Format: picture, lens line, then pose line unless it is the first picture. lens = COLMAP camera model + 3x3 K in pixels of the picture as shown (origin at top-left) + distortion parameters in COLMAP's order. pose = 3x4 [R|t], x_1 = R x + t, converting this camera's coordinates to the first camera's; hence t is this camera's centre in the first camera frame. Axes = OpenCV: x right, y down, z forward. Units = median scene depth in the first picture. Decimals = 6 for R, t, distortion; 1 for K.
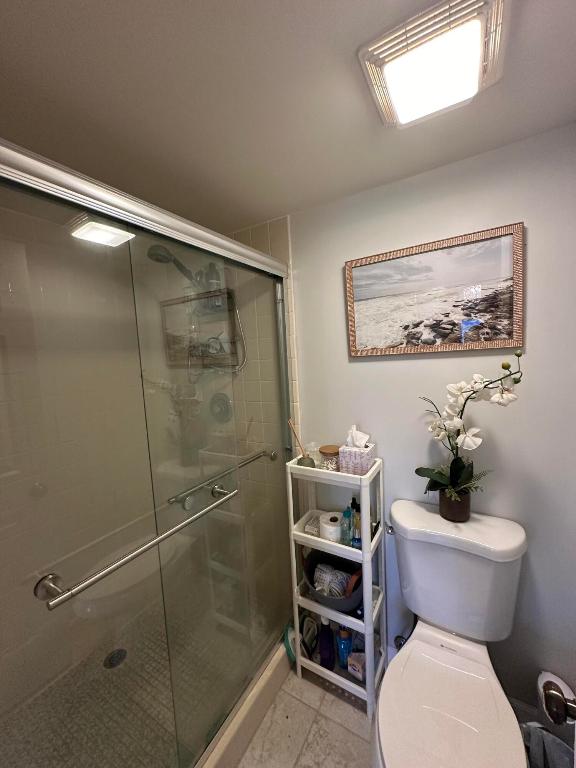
lens RADIAL K [[306.2, 0, 288.0], [0, 306.2, 384.0], [0, 0, 1]] dist [-0.002468, -0.000381]
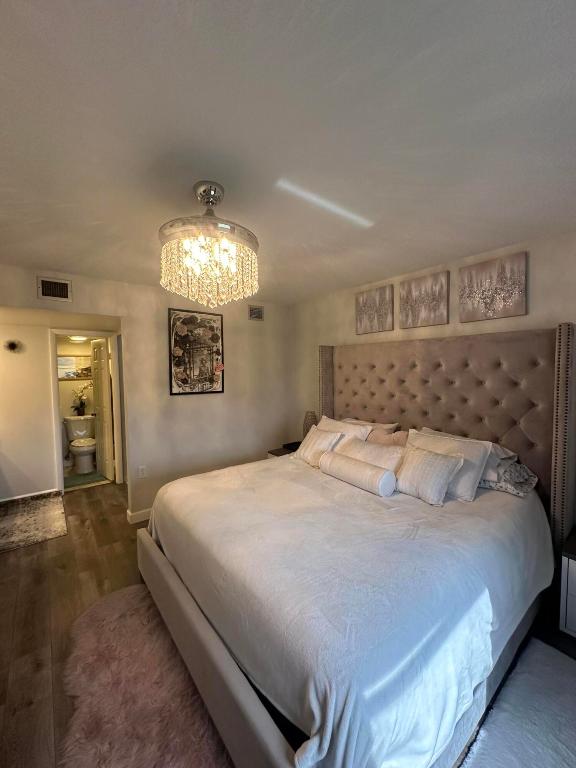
lens RADIAL K [[307.8, 0, 288.1], [0, 307.8, 385.8], [0, 0, 1]] dist [-0.000595, 0.000048]
pose [[0.339828, 0.002839, 0.940483, -2.566571], [0.072240, 0.996962, -0.029112, 0.332240], [-0.937709, 0.077834, 0.338590, -3.278950]]
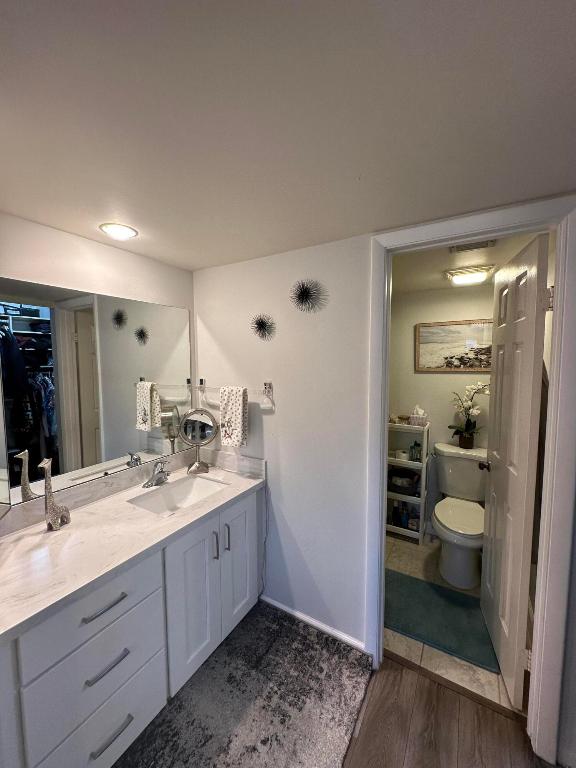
lens RADIAL K [[307.8, 0, 288.1], [0, 307.8, 385.8], [0, 0, 1]] dist [-0.000595, 0.000048]
pose [[0.998659, 0.049382, 0.015525, -0.736087], [-0.049281, 0.998762, -0.006805, 0.071279], [-0.015842, 0.006031, 0.999856, -1.112087]]
